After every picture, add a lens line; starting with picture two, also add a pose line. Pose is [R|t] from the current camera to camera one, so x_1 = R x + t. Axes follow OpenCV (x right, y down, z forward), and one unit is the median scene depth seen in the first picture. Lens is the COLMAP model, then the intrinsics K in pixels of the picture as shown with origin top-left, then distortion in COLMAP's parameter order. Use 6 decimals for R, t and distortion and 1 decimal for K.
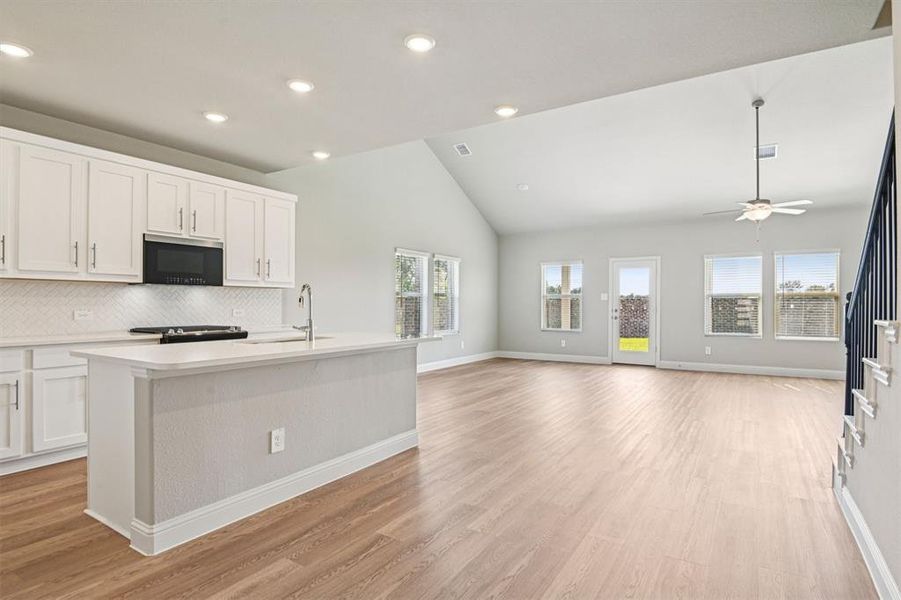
lens RADIAL K [[472.7, 0, 454.7], [0, 472.7, 304.5], [0, 0, 1]] dist [-0.003957, -0.022050]
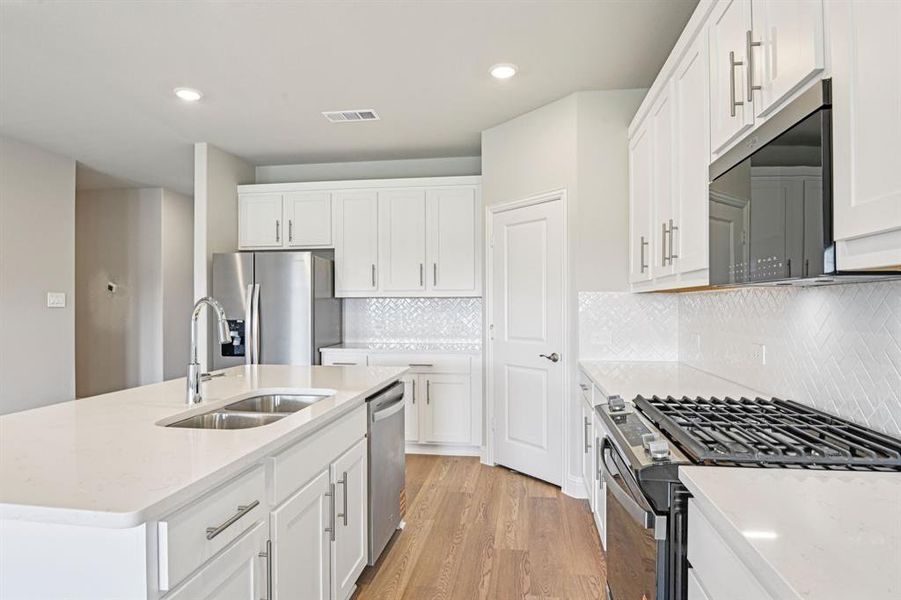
lens RADIAL K [[513.7, 0, 454.0], [0, 513.7, 303.9], [0, 0, 1]] dist [-0.005711, -0.017177]
pose [[-0.914910, -0.002344, -0.403651, -0.269981], [-0.000729, 0.999991, -0.004154, -0.027295], [0.403657, -0.003506, -0.914904, 1.319358]]
